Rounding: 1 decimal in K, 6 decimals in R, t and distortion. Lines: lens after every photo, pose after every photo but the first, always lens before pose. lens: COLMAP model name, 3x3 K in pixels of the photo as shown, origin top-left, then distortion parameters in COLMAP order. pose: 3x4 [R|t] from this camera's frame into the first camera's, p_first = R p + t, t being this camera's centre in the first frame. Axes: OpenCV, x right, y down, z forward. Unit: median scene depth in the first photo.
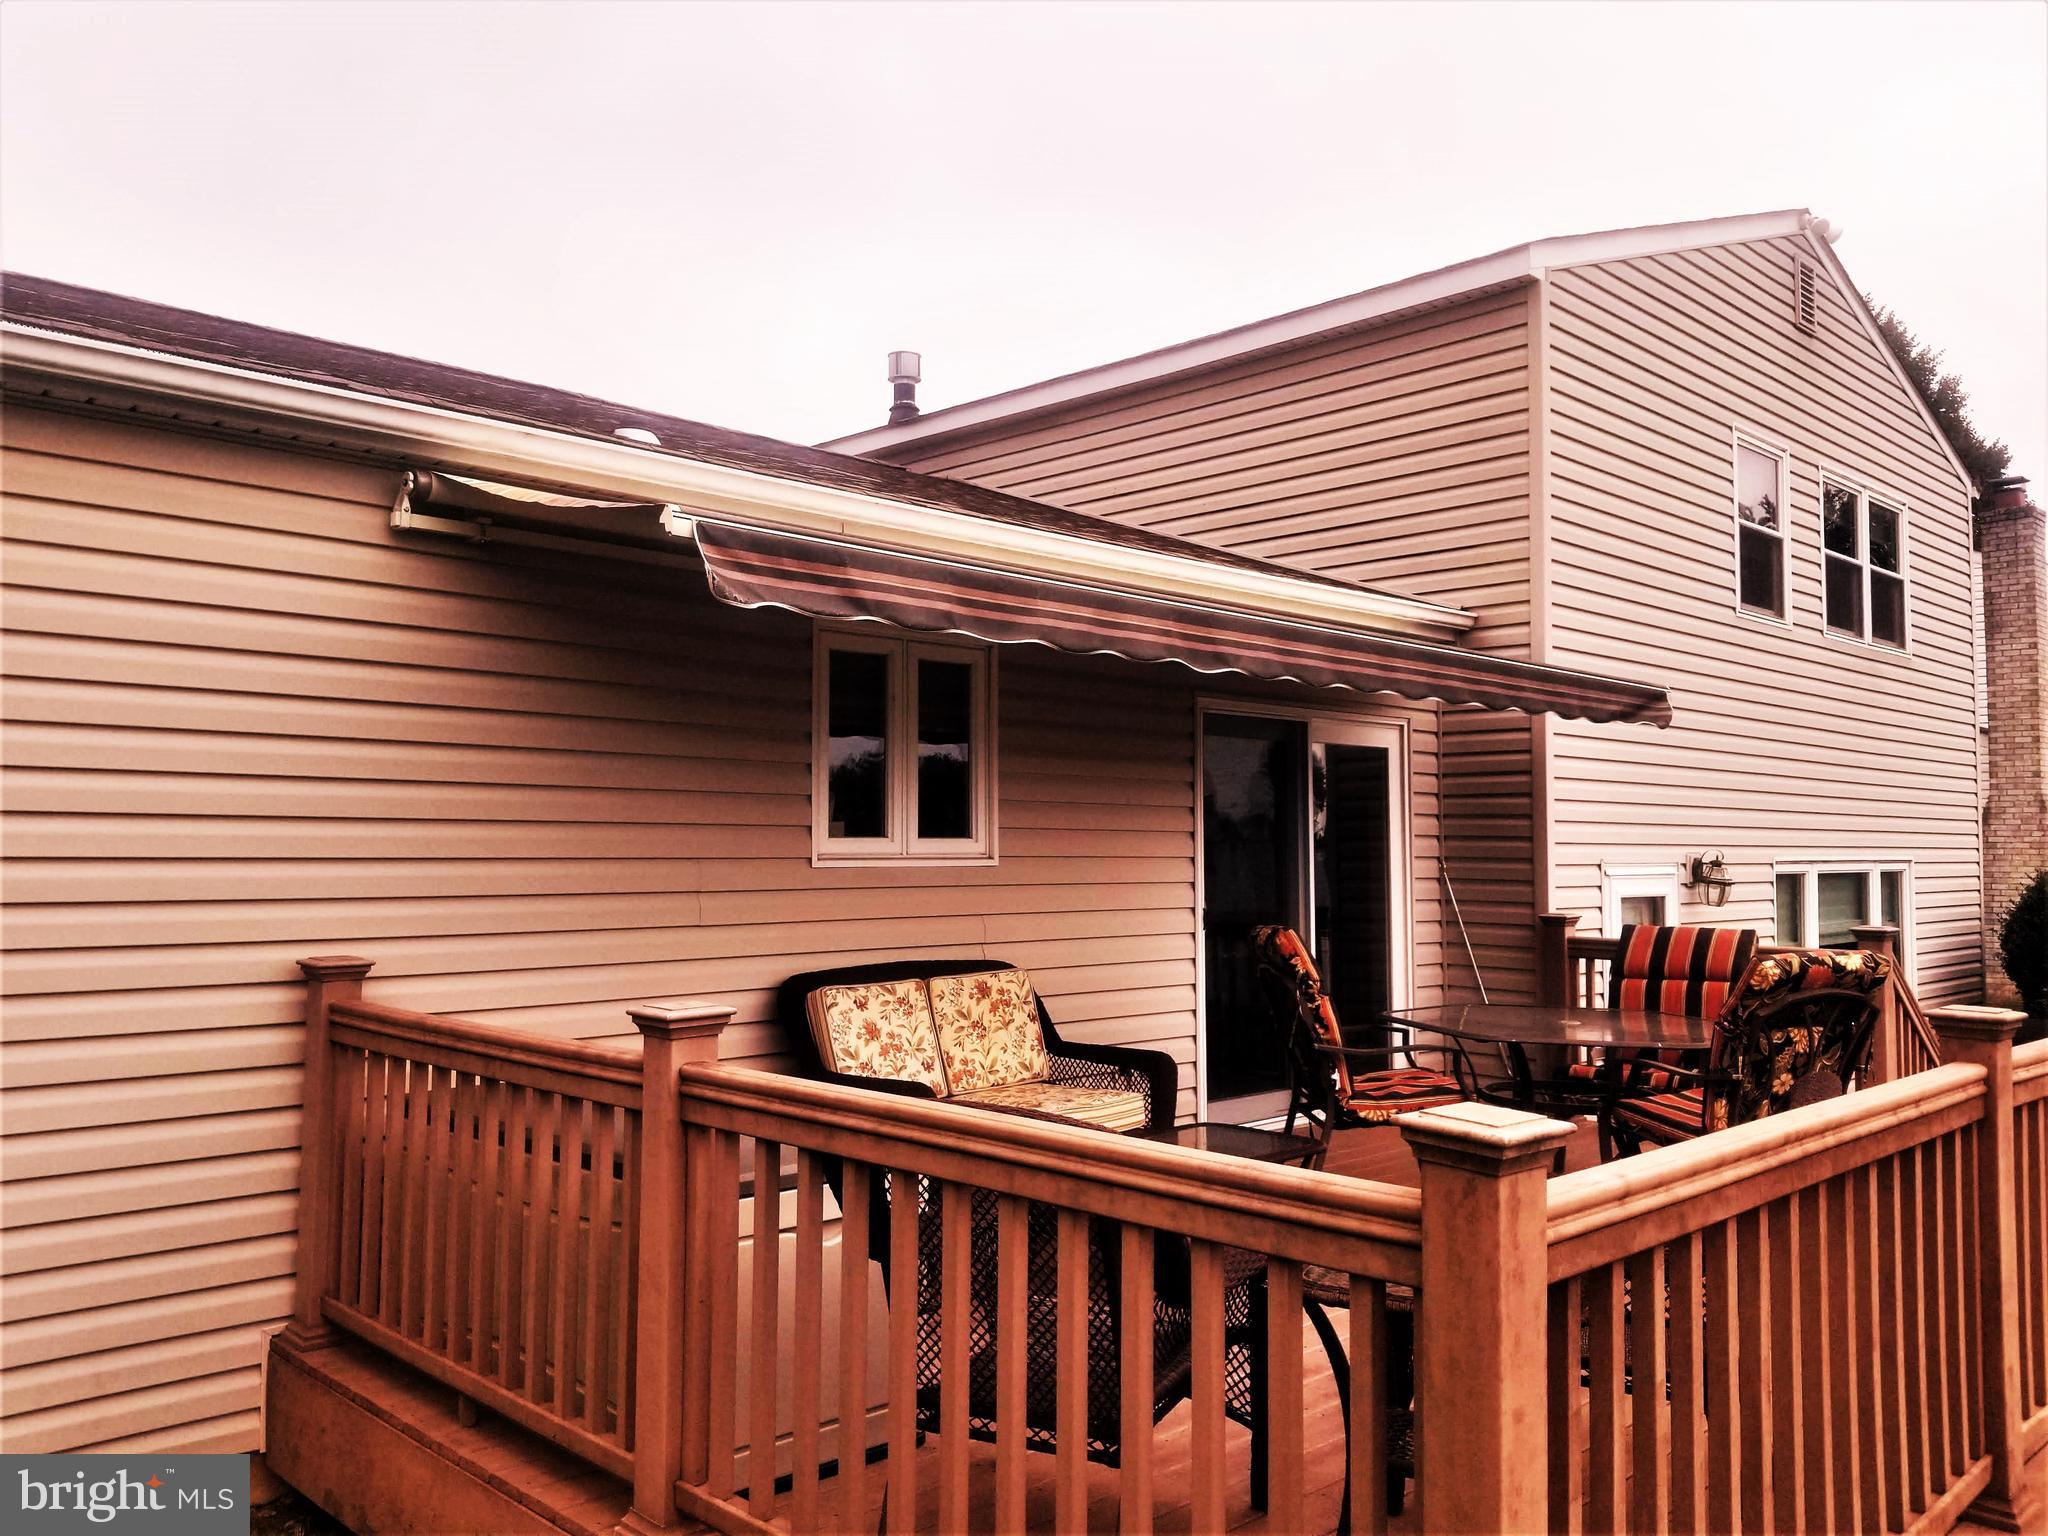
lens RADIAL K [[1611.6, 0, 1009.3], [0, 1611.6, 747.6], [0, 0, 1]] dist [0.057810, -0.083626]
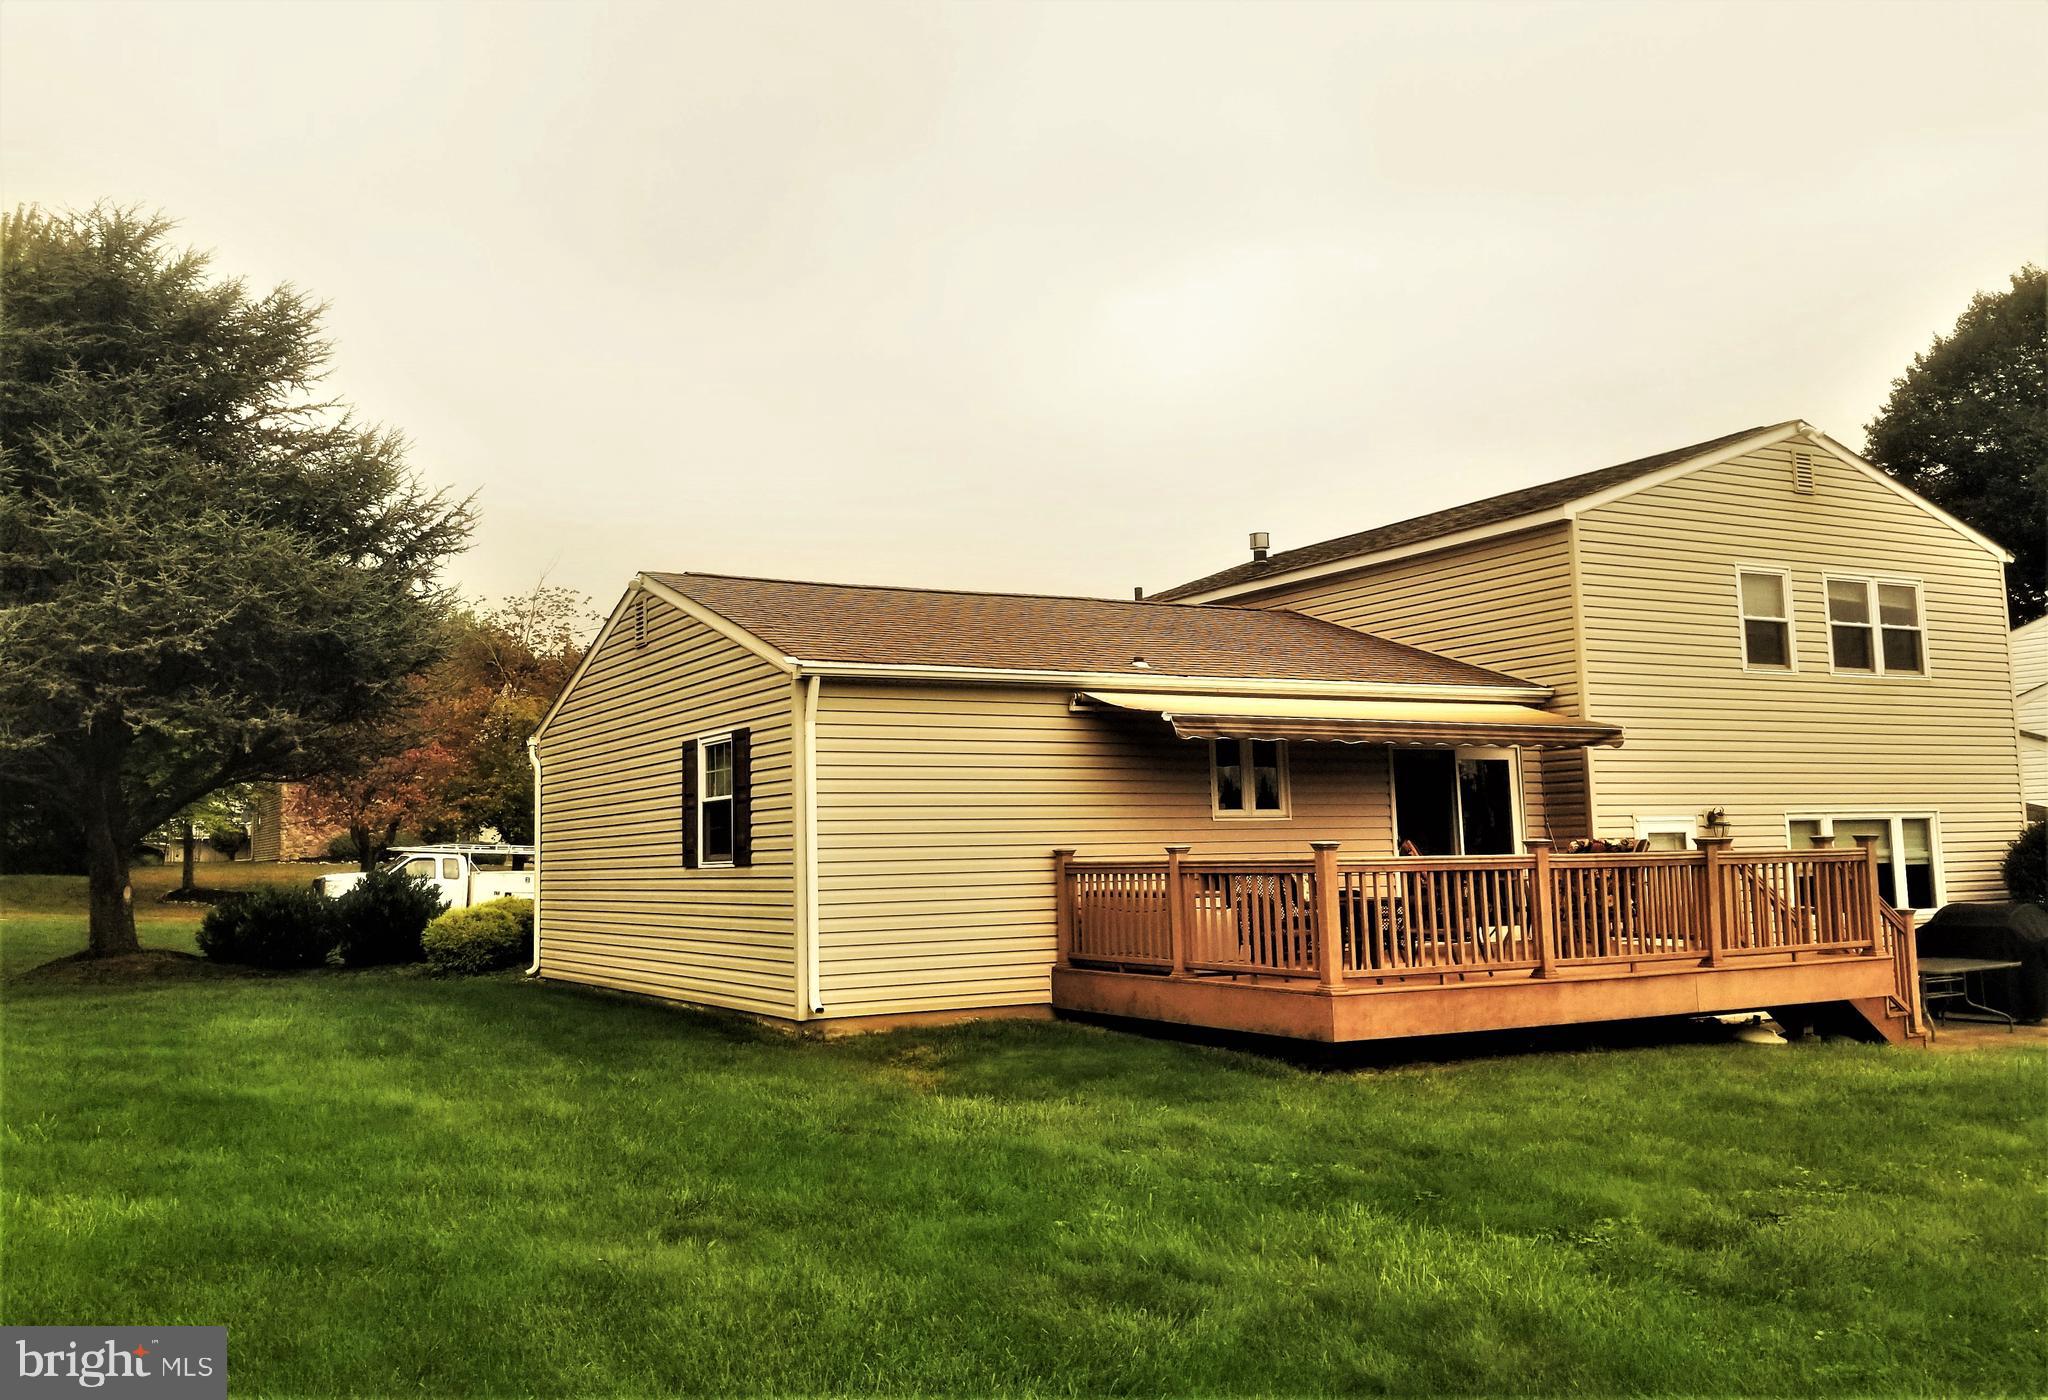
lens RADIAL K [[1717.1, 0, 1004.3], [0, 1717.1, 687.3], [0, 0, 1]] dist [0.061494, -0.008660]
pose [[0.967707, -0.053782, -0.246272, 0.232229], [0.044946, 0.998133, -0.041364, -0.039726], [0.248037, 0.028959, 0.968318, -1.670596]]
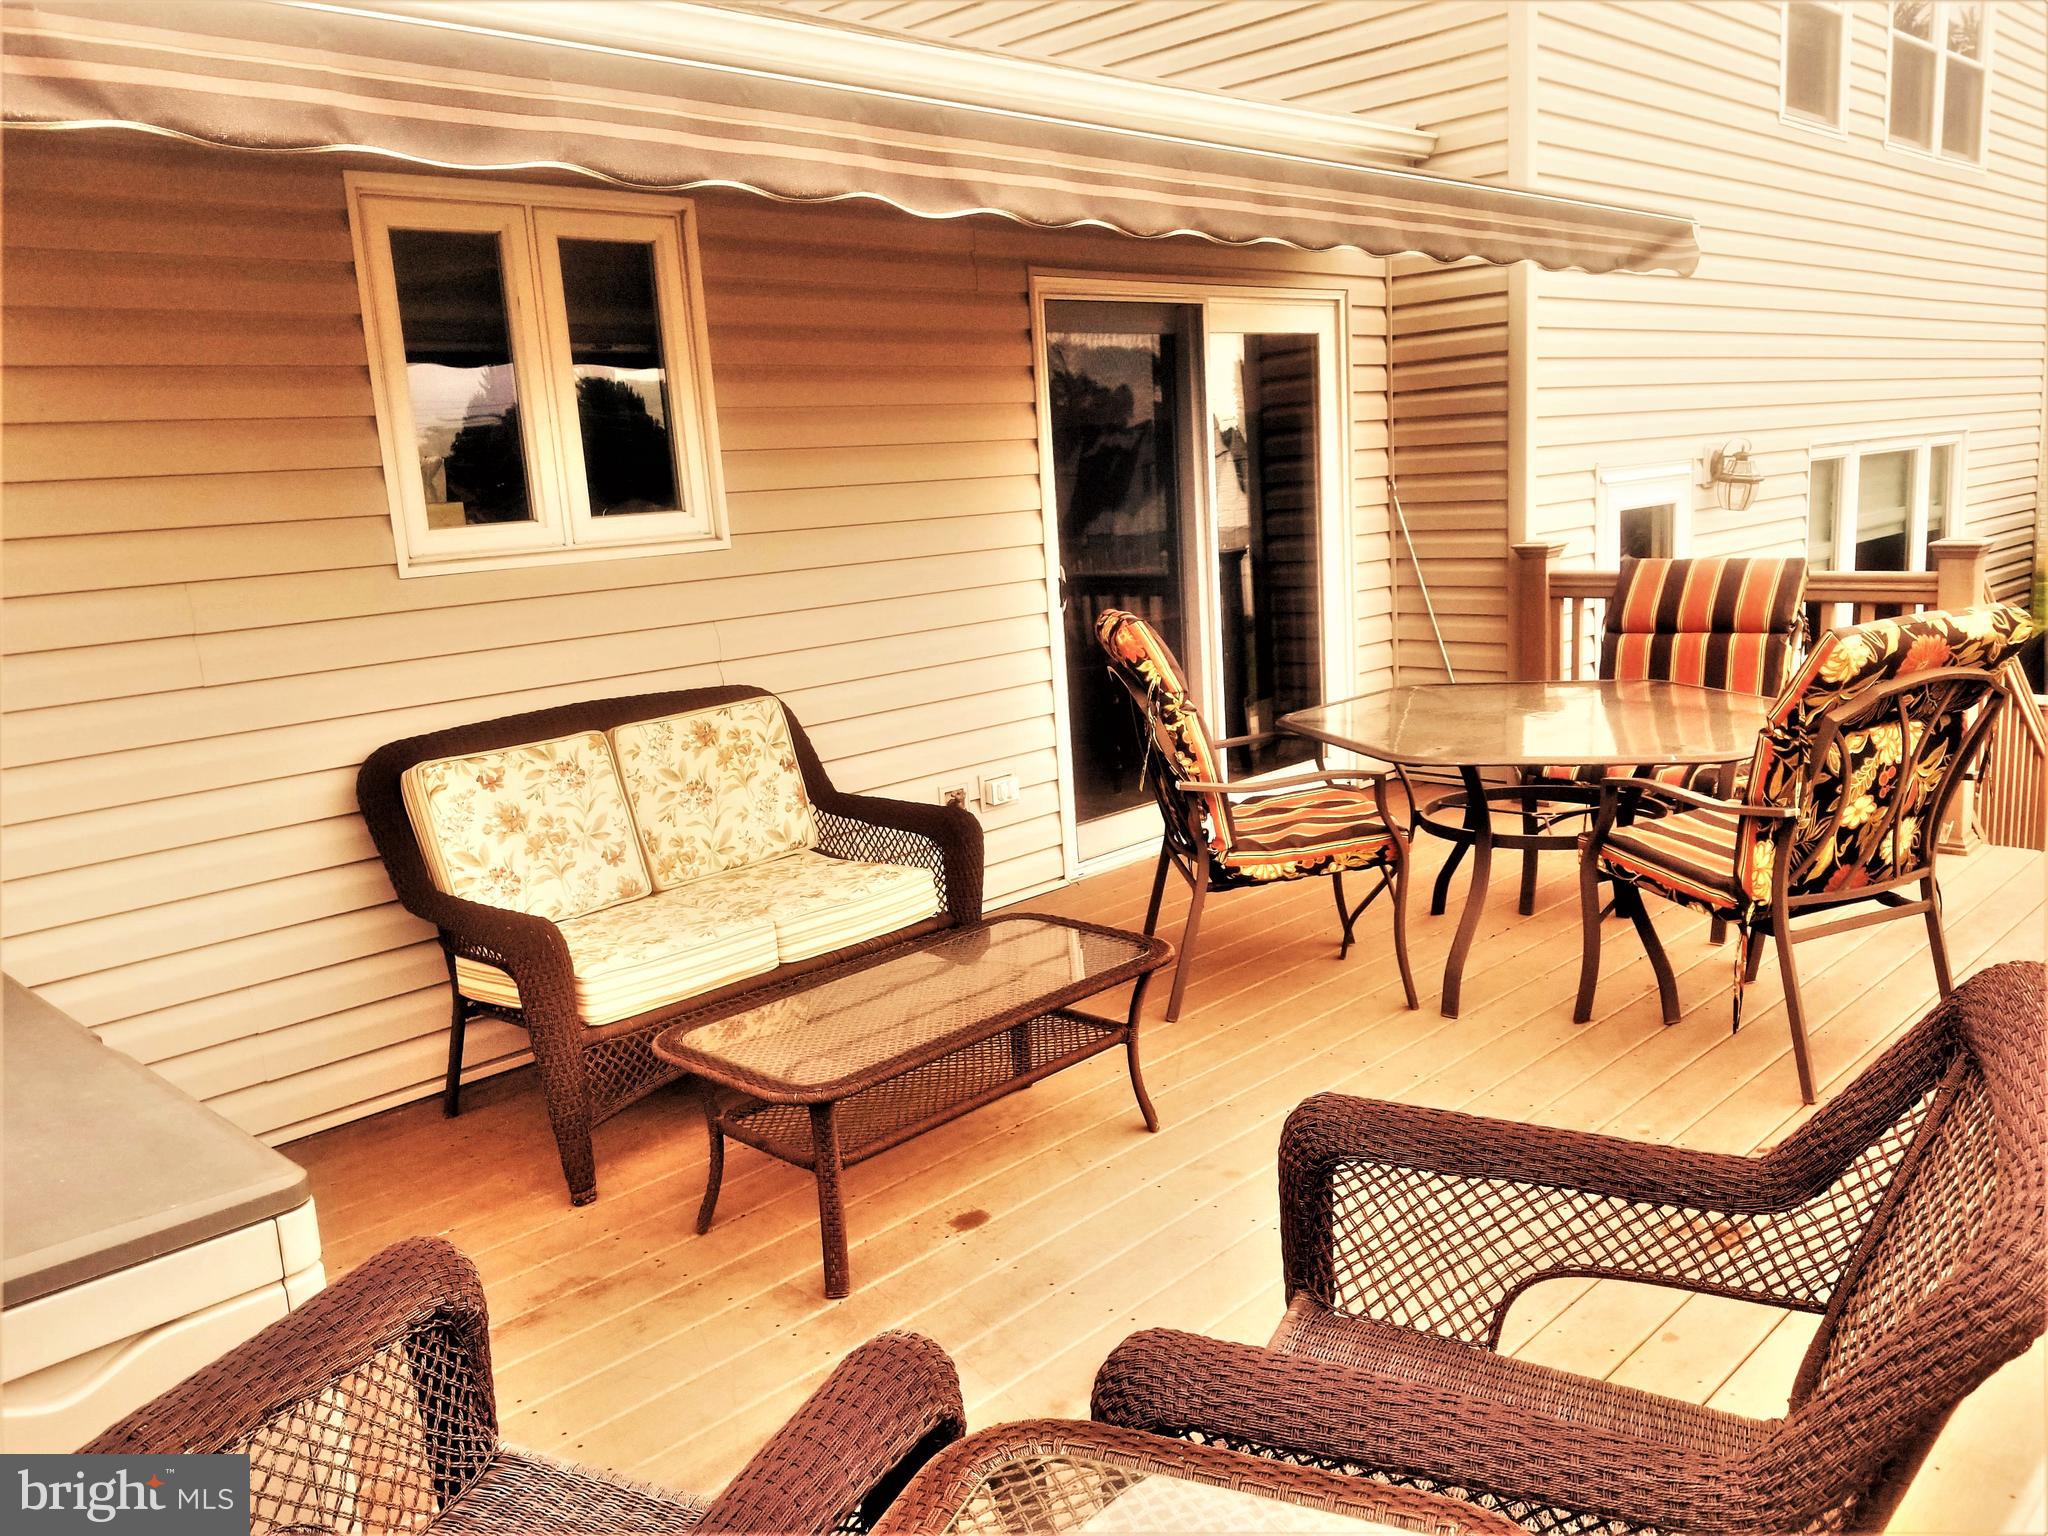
lens RADIAL K [[1611.6, 0, 1027.1], [0, 1611.6, 788.9], [0, 0, 1]] dist [0.057810, -0.083626]
pose [[0.997558, -0.069766, 0.003401, 0.115954], [0.066609, 0.964813, 0.254361, 0.005174], [-0.021027, -0.253513, 0.967103, 0.313095]]
